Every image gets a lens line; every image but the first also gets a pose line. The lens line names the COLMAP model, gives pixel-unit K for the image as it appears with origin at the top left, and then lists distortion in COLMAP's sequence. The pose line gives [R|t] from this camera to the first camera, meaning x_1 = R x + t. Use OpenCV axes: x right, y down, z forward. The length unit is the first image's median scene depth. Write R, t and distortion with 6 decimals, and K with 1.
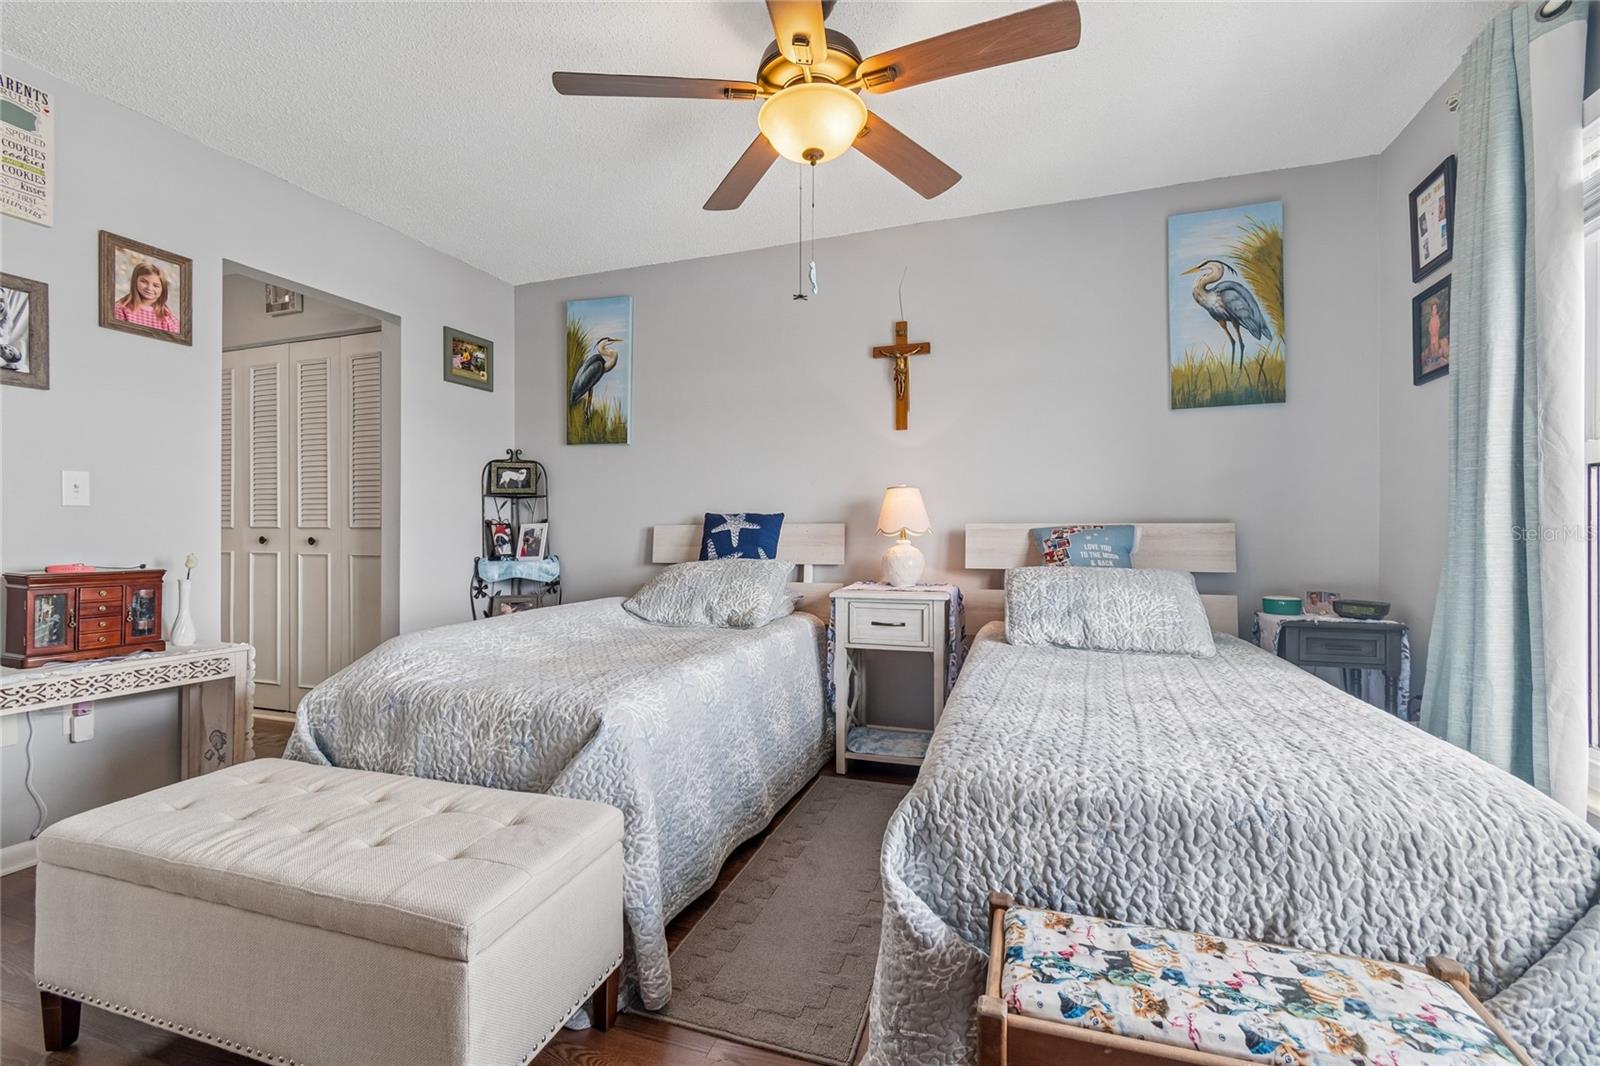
lens RADIAL K [[706.4, 0, 792.3], [0, 706.4, 532.2], [0, 0, 1]] dist [0.005098, -0.001268]
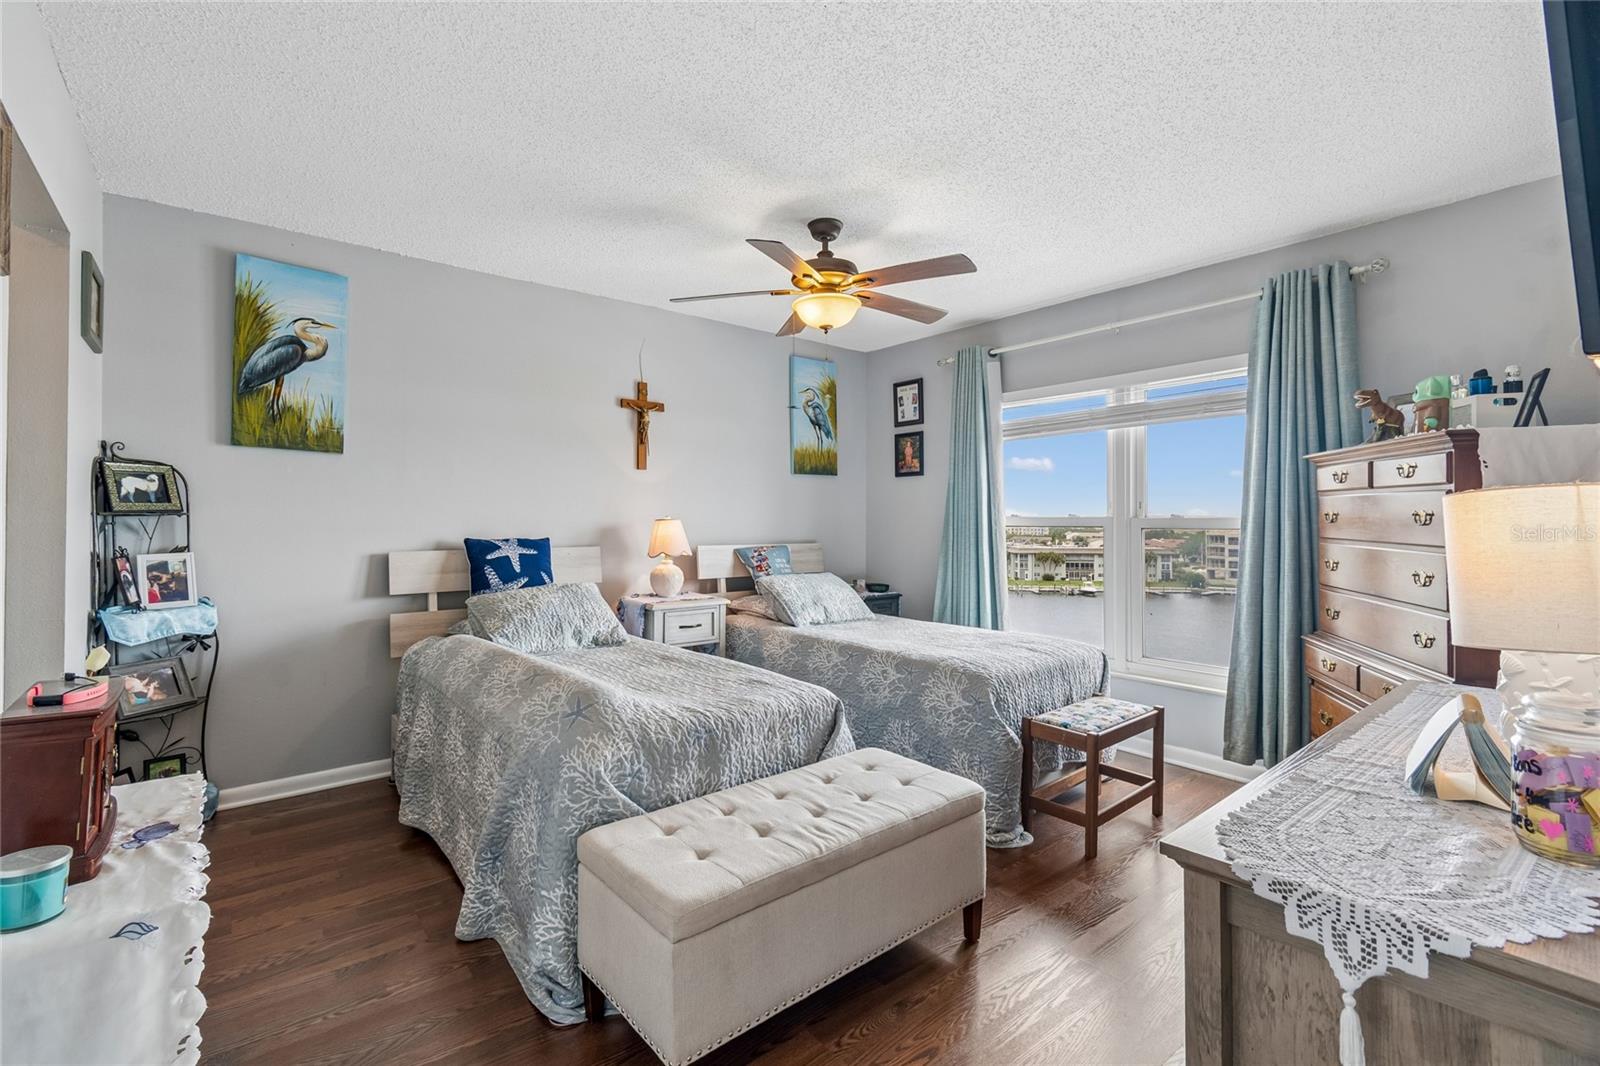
lens RADIAL K [[706.4, 0, 785.0], [0, 706.4, 507.7], [0, 0, 1]] dist [0.005098, -0.001268]
pose [[0.524095, 0.019860, 0.851428, -0.894516], [-0.004092, 0.999775, -0.020801, -0.063059], [-0.851650, 0.007418, 0.524059, 0.167397]]
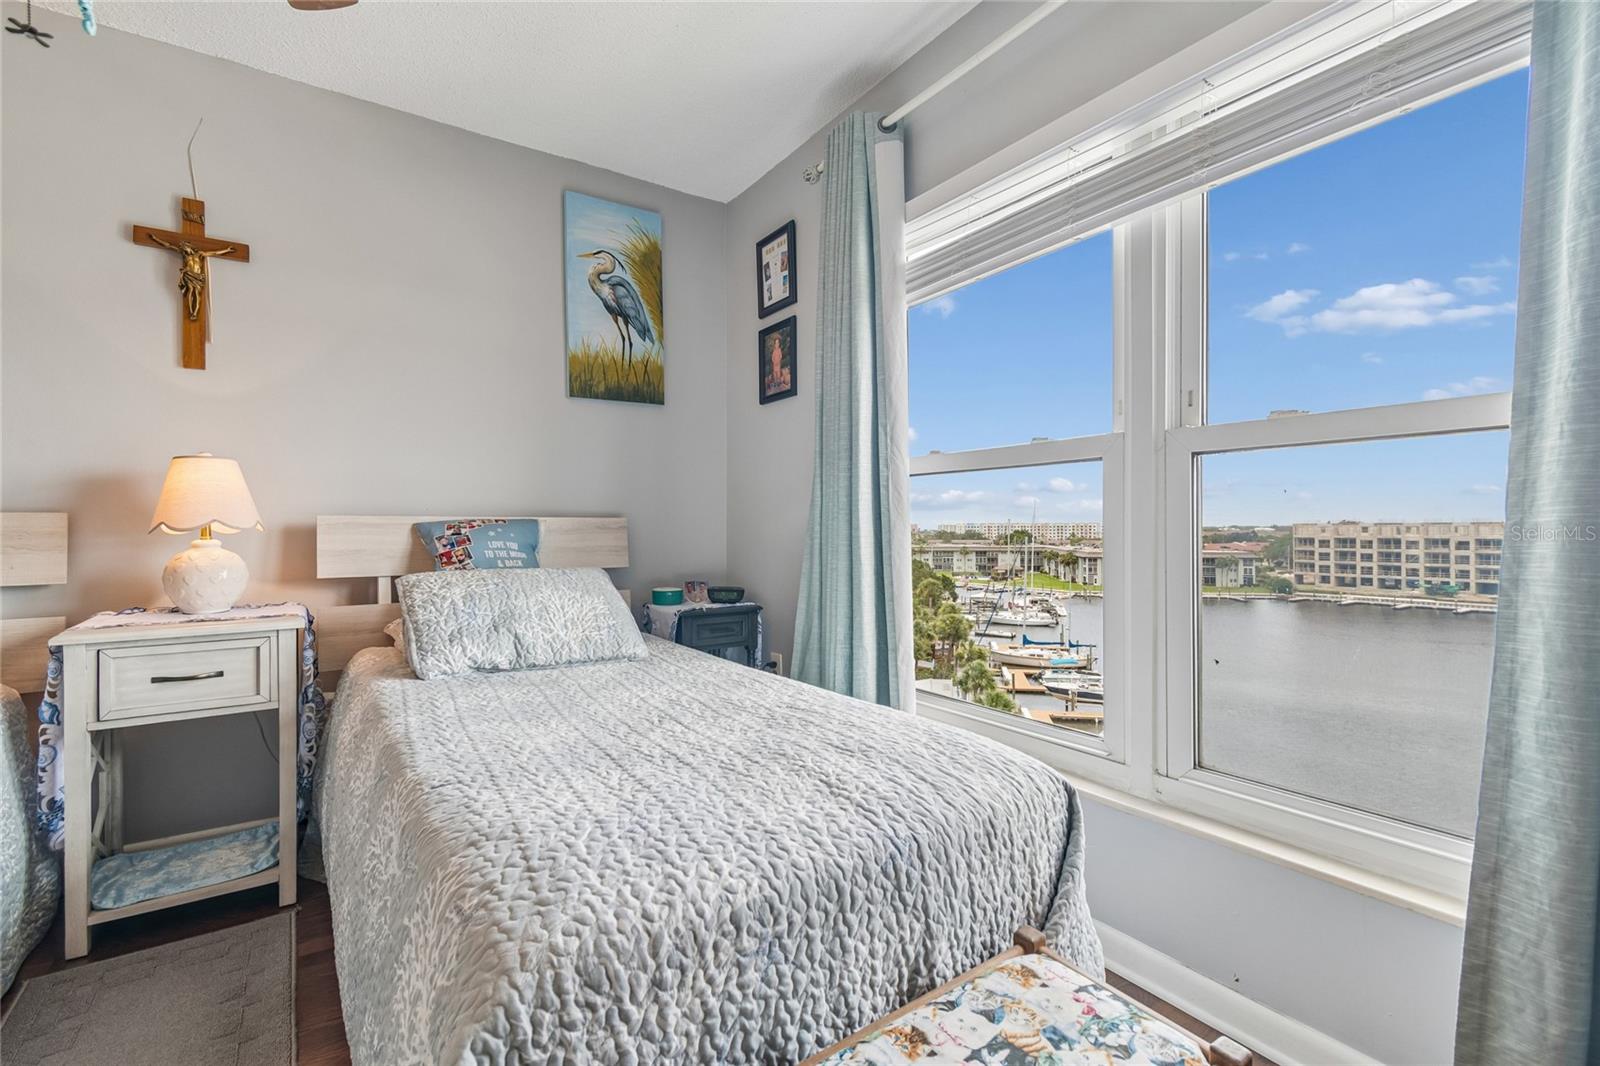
lens RADIAL K [[706.4, 0, 780.2], [0, 706.4, 526.8], [0, 0, 1]] dist [0.005098, -0.001268]
pose [[0.599051, -0.000853, 0.800710, -0.049417], [0.001305, 0.999999, 0.000088, -0.000100], [-0.800709, 0.000992, 0.599052, 0.220974]]
